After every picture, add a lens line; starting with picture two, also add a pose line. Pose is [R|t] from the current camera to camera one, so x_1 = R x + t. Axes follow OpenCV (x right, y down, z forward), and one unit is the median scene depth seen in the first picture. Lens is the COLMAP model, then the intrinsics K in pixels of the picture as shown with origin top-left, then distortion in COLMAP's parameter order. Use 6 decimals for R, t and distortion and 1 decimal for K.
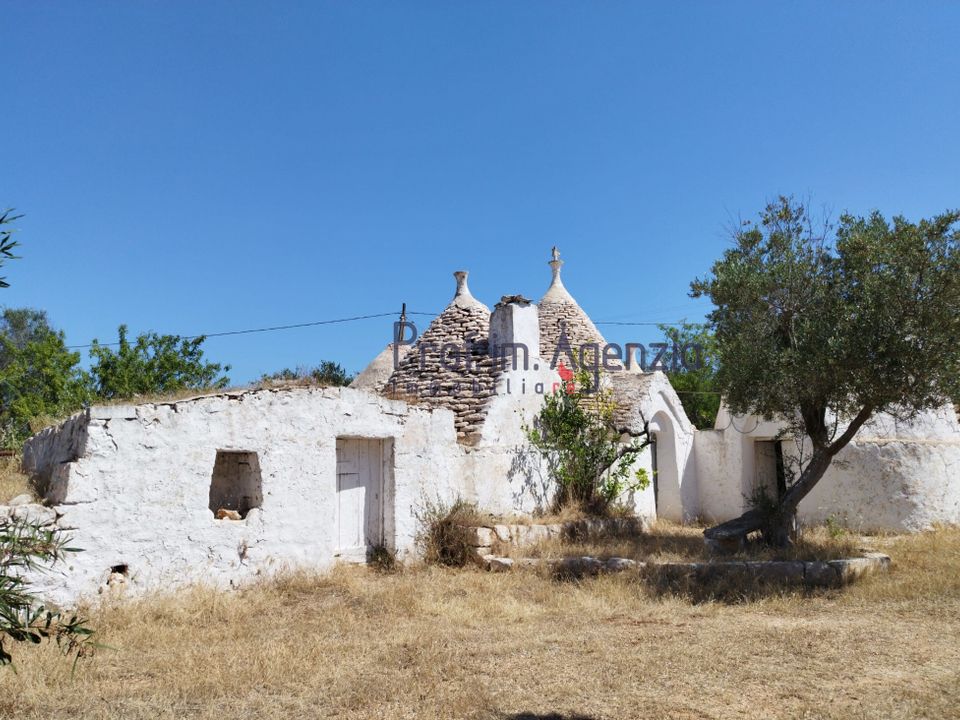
lens RADIAL K [[726.9, 0, 486.7], [0, 726.9, 372.5], [0, 0, 1]] dist [0.056674, -0.074579]
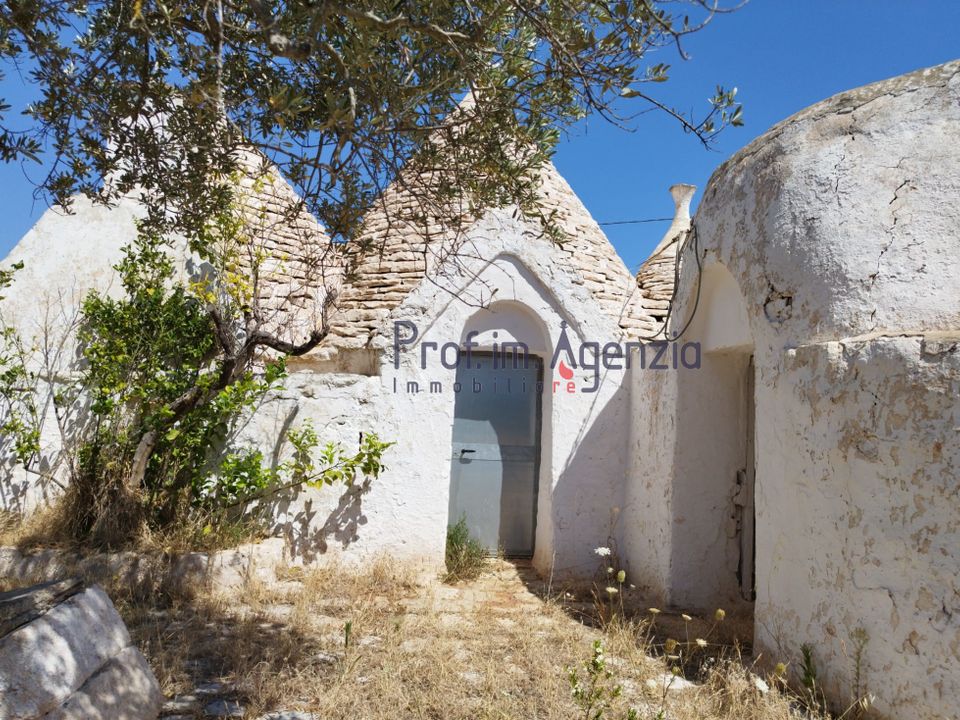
lens RADIAL K [[726.9, 0, 486.7], [0, 726.9, 372.5], [0, 0, 1]] dist [0.056674, -0.074579]
pose [[0.815885, -0.020676, -0.577844, 0.605823], [0.046507, 0.998469, 0.029938, 0.104491], [0.576341, -0.051299, 0.815598, 0.840671]]
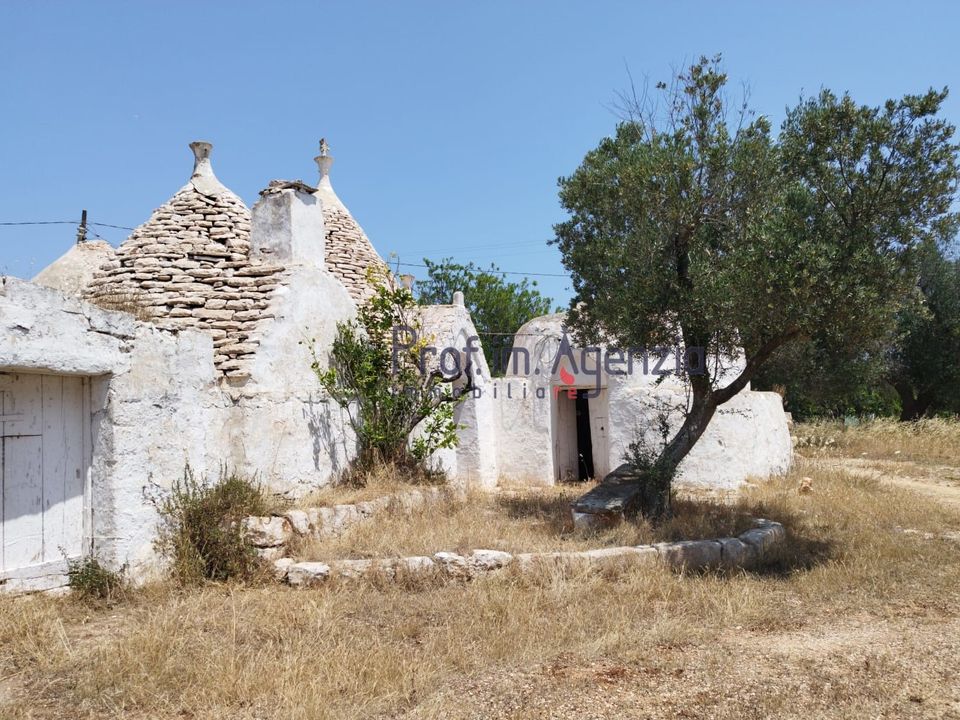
lens RADIAL K [[734.6, 0, 497.4], [0, 734.6, 379.5], [0, 0, 1]] dist [0.005736, -0.003255]
pose [[0.912065, 0.015290, 0.409761, -0.079444], [-0.042861, 0.997385, 0.058184, 0.042412], [-0.407800, -0.070631, 0.910335, 0.304253]]
